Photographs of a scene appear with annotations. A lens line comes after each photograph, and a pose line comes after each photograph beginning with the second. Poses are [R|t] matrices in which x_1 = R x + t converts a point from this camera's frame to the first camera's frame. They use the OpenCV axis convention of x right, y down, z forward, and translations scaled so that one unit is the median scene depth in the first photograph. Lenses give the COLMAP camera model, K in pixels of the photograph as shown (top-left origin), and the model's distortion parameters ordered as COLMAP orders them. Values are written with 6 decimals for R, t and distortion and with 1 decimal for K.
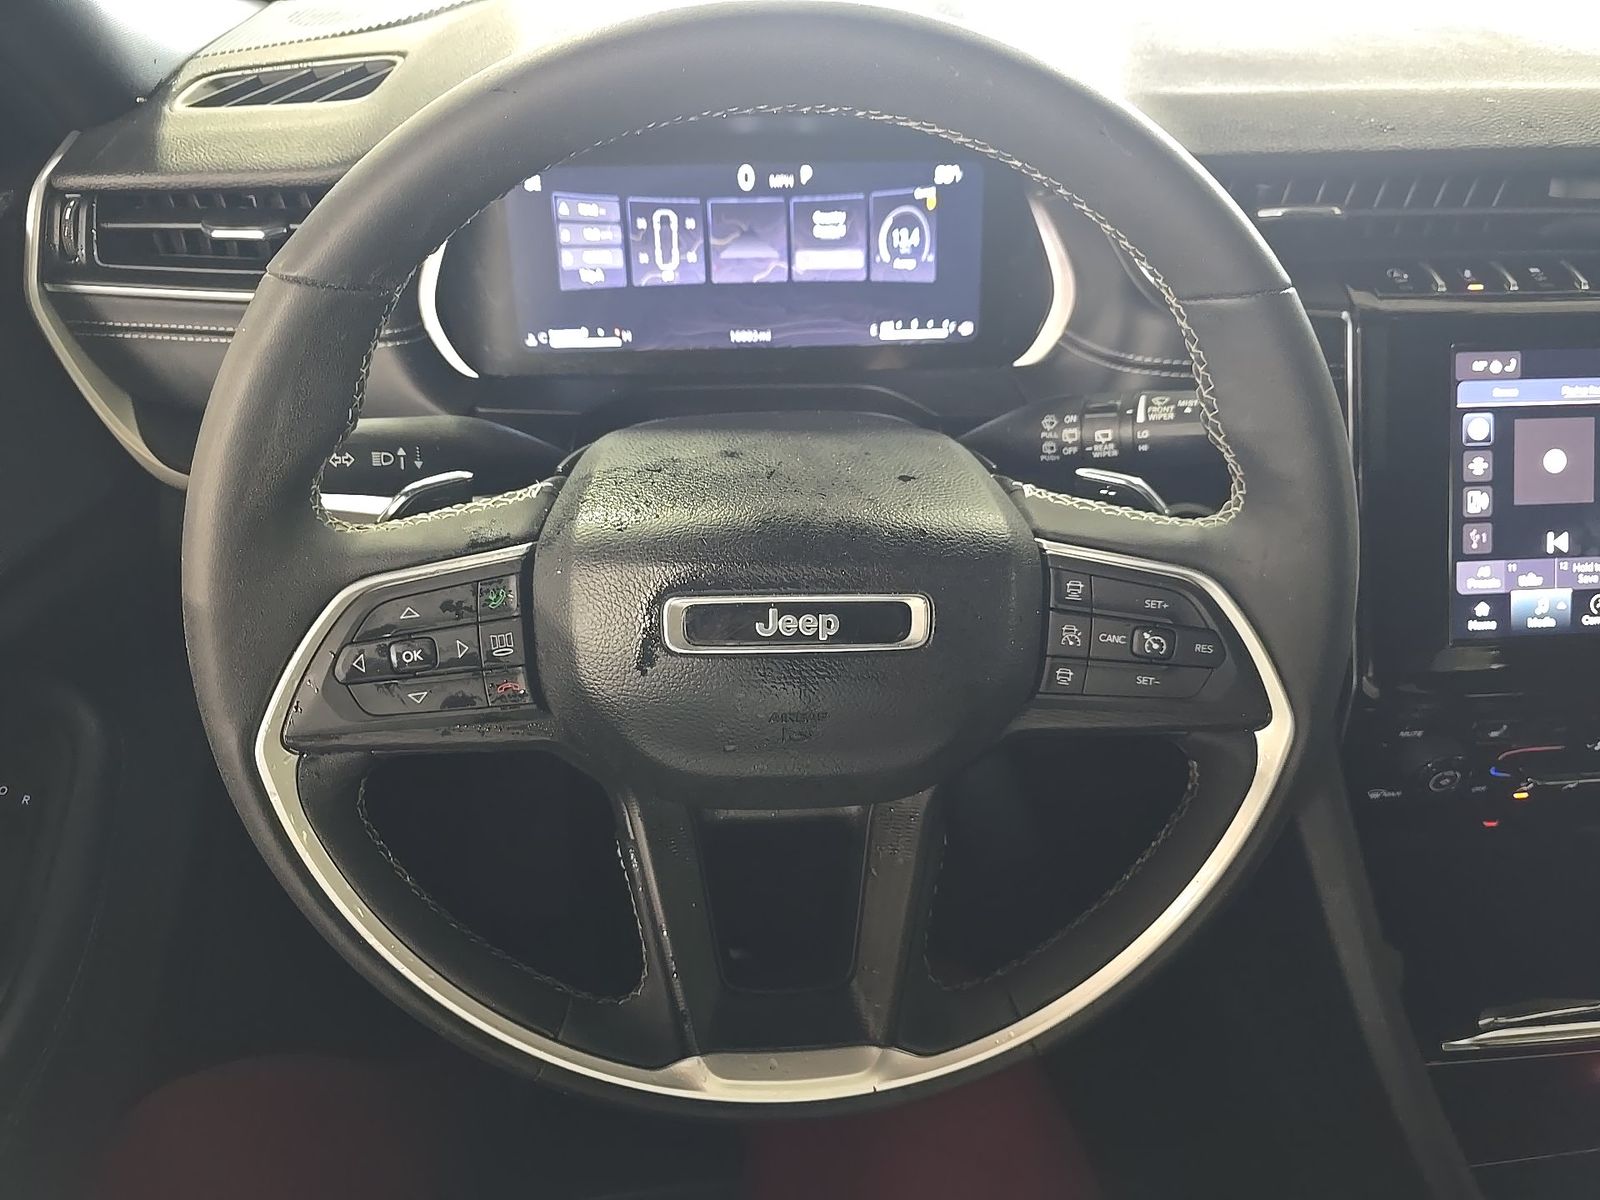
lens RADIAL K [[1059.7, 0, 793.4], [0, 1059.7, 600.6], [0, 0, 1]] dist [-0.004529, -0.001533]
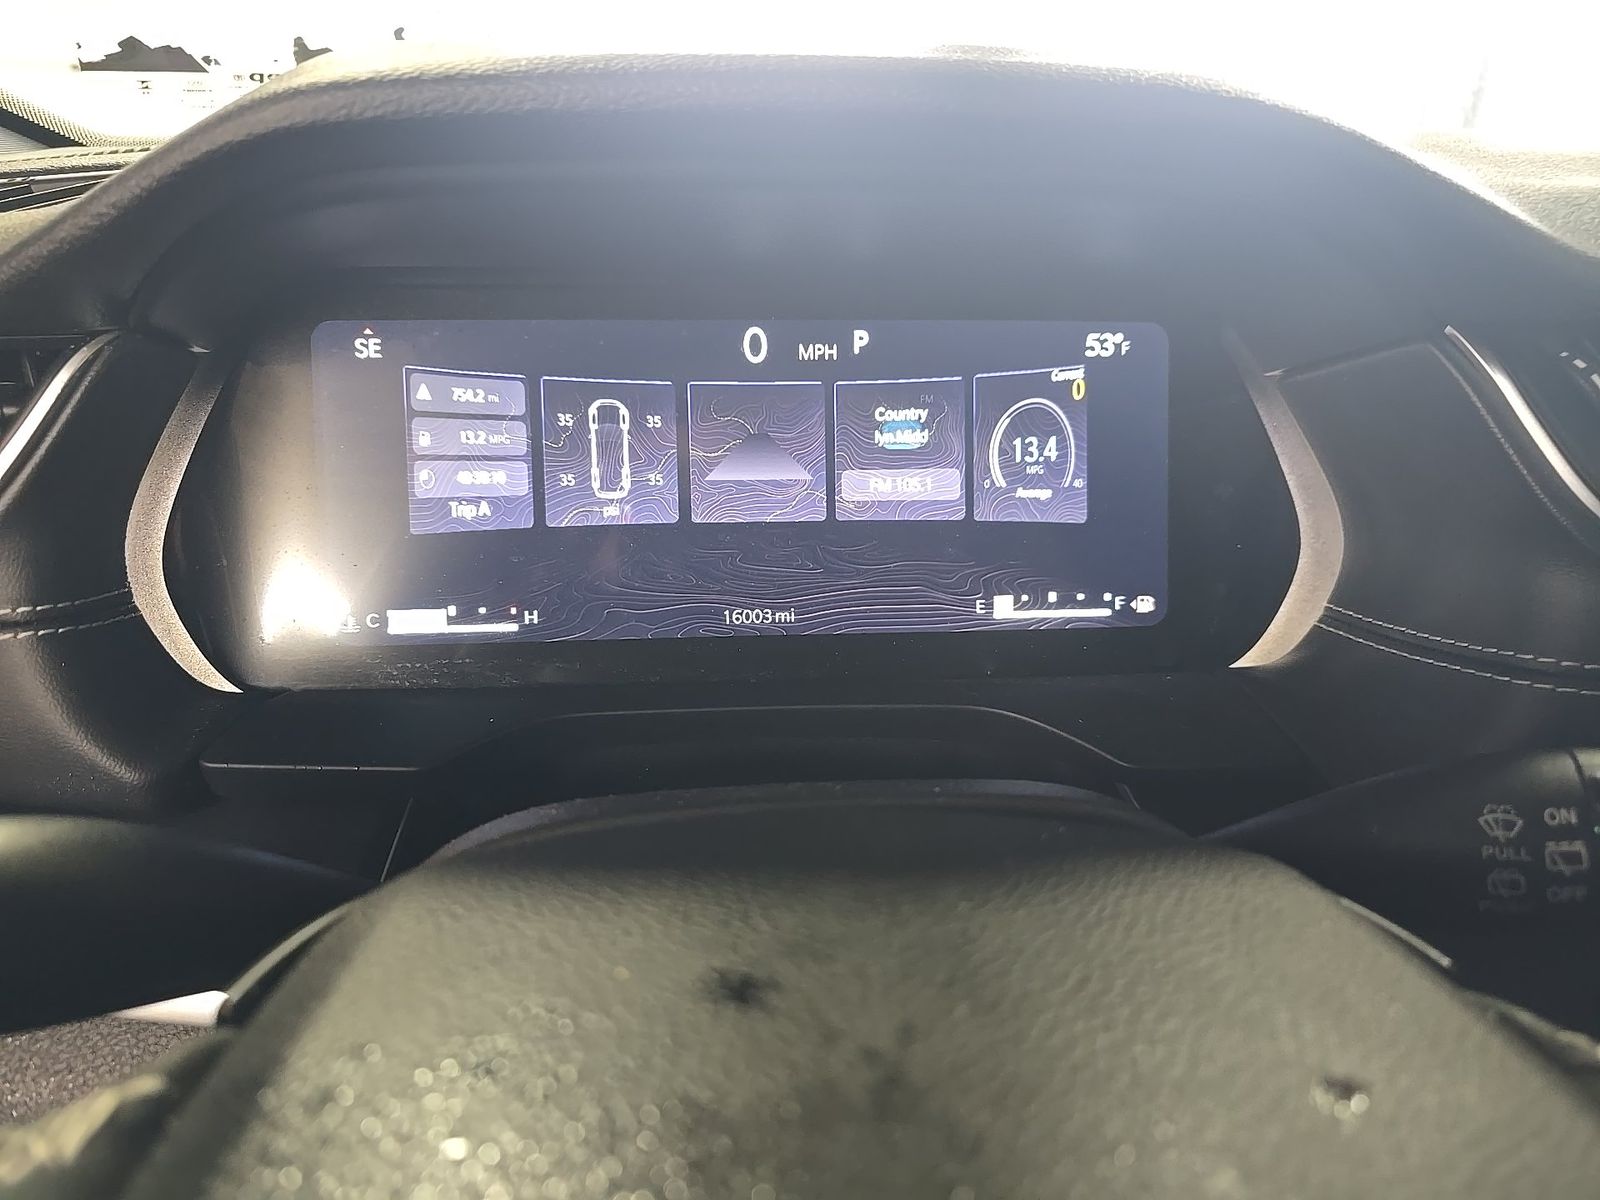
lens RADIAL K [[1059.7, 0, 801.5], [0, 1059.7, 601.9], [0, 0, 1]] dist [-0.004529, -0.001533]
pose [[0.999551, 0.001022, 0.029941, -0.036469], [0.006576, 0.967565, -0.252538, -0.123311], [-0.029228, 0.252621, 0.967124, 0.484914]]
